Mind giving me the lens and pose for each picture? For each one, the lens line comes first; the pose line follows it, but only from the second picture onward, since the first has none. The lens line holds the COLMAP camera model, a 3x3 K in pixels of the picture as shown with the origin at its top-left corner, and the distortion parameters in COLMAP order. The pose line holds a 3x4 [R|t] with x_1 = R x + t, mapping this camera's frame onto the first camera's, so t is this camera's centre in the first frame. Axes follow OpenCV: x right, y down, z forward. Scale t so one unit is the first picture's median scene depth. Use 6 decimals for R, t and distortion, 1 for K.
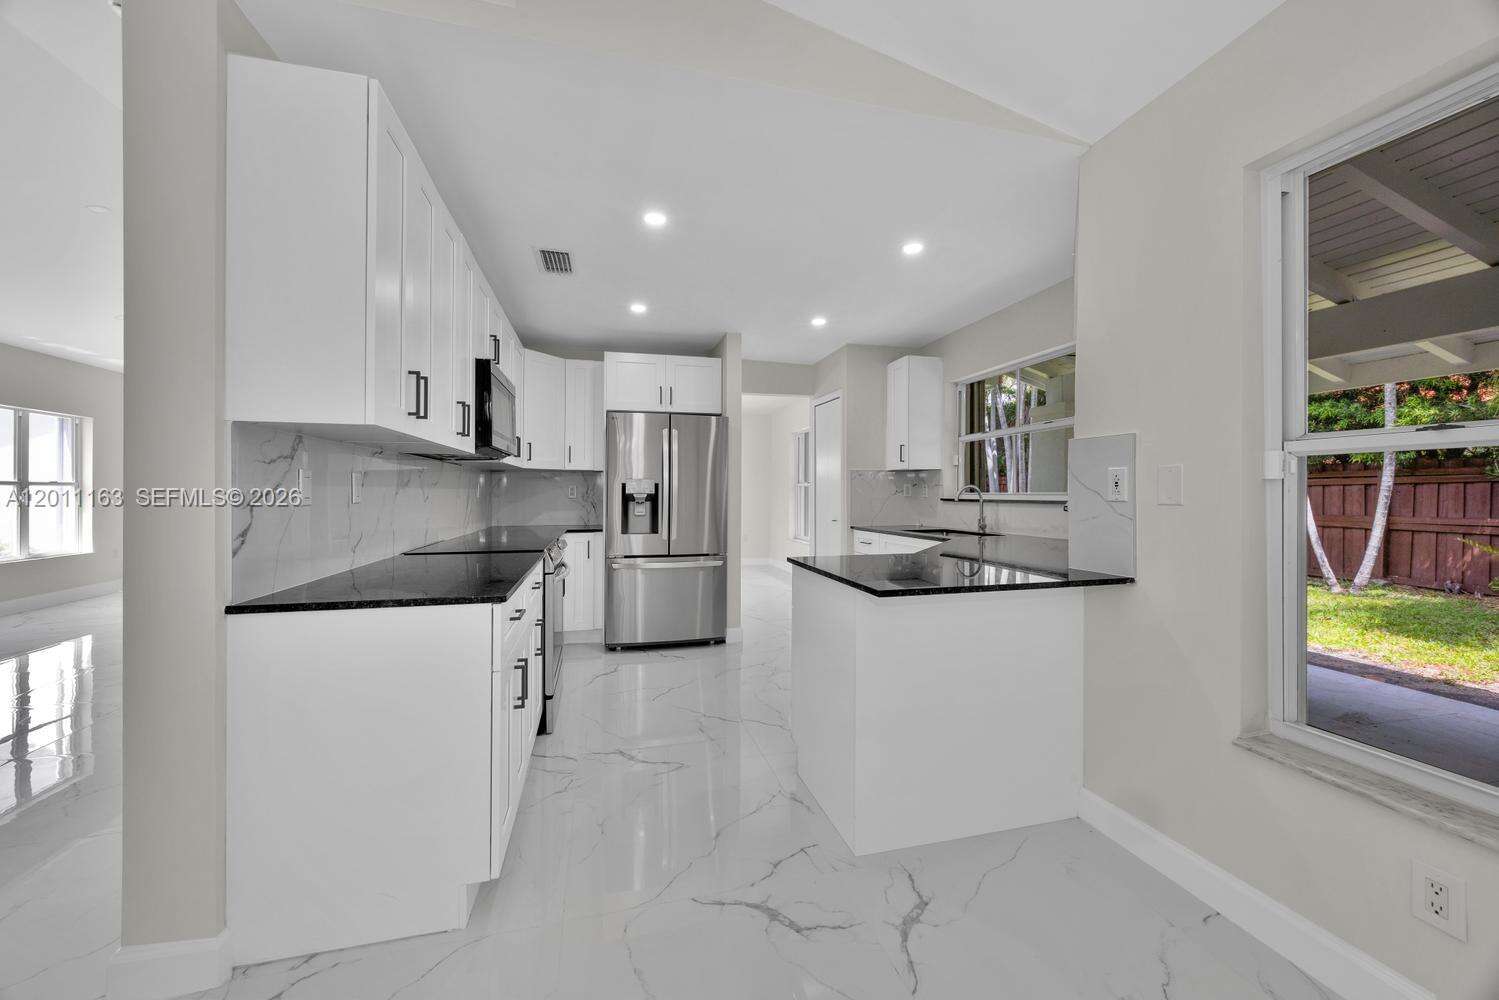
lens RADIAL K [[570.9, 0, 742.1], [0, 570.9, 499.5], [0, 0, 1]] dist [0.000044, -0.000303]
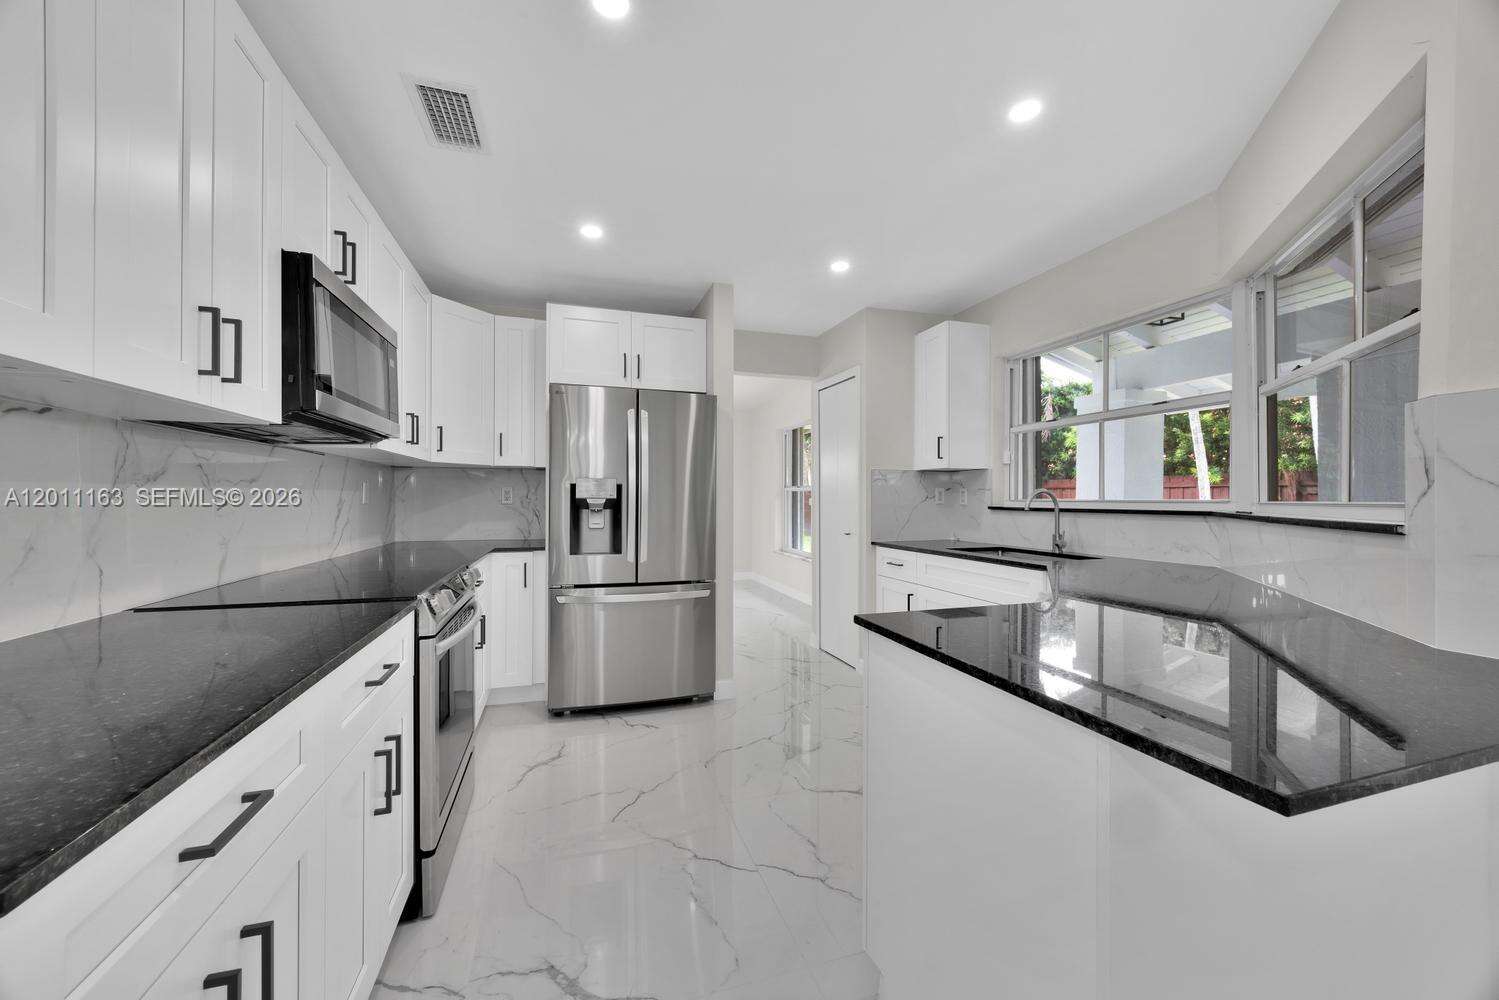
lens RADIAL K [[570.9, 0, 738.9], [0, 570.9, 521.4], [0, 0, 1]] dist [0.000044, -0.000303]
pose [[0.998674, 0.002226, 0.051439, -0.034255], [-0.003680, 0.999596, 0.028187, -0.002347], [-0.051356, -0.028338, 0.998278, 0.258934]]
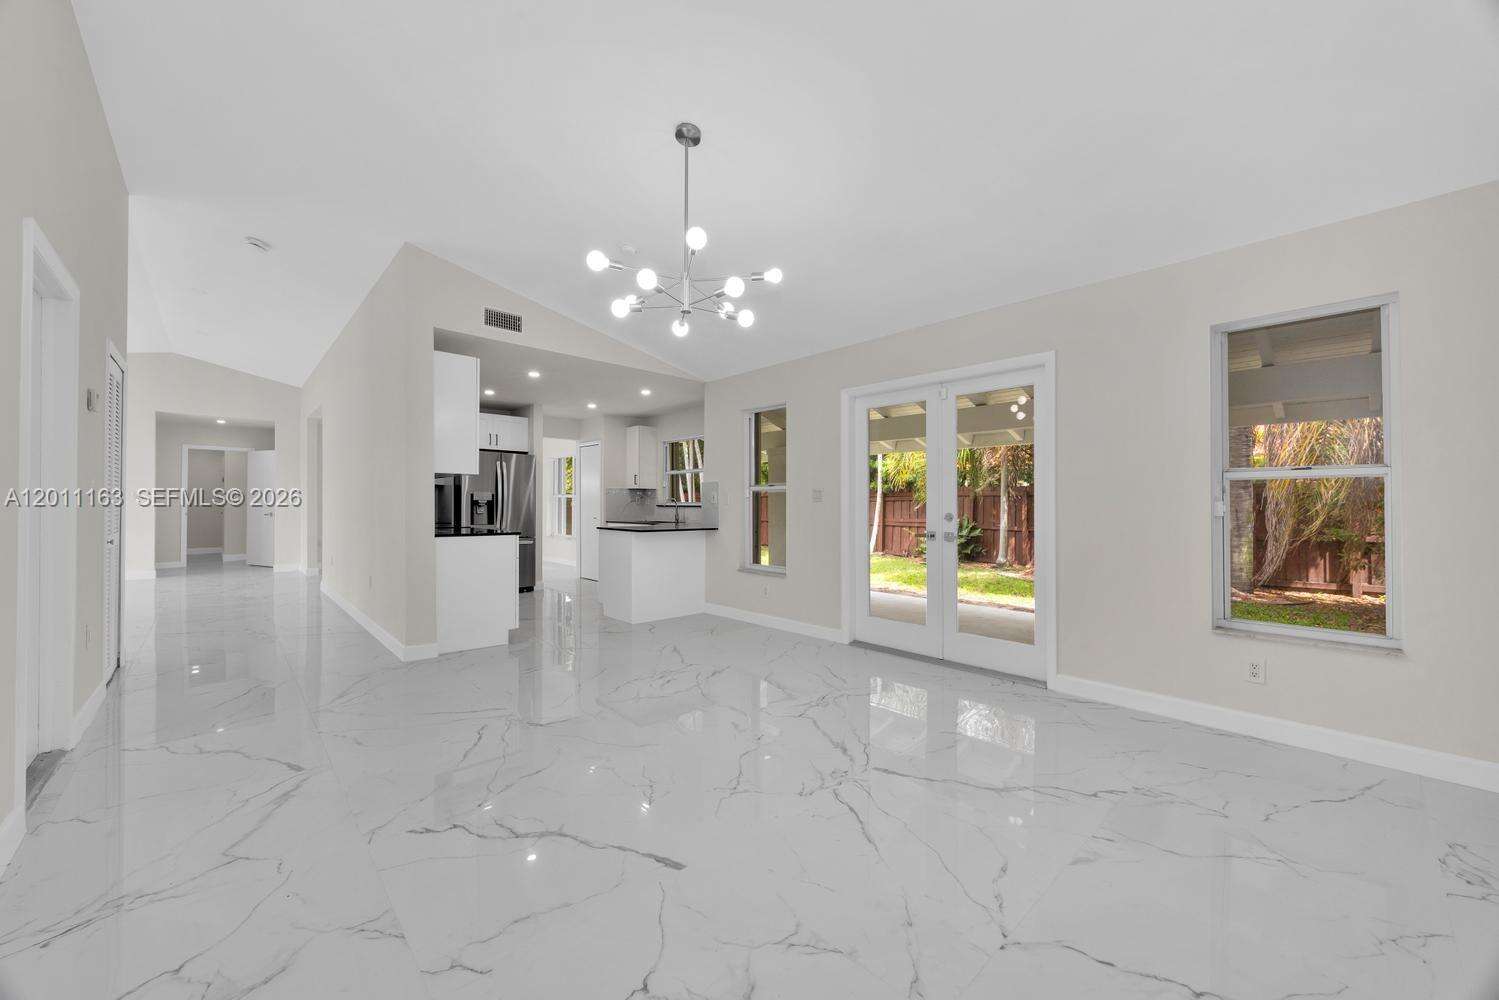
lens RADIAL K [[570.9, 0, 742.9], [0, 570.9, 502.8], [0, 0, 1]] dist [0.000044, -0.000303]
pose [[0.879865, 0.010693, 0.475103, -0.288837], [-0.003251, 0.999859, -0.016483, 0.020666], [-0.475212, 0.012959, 0.879776, -0.770291]]
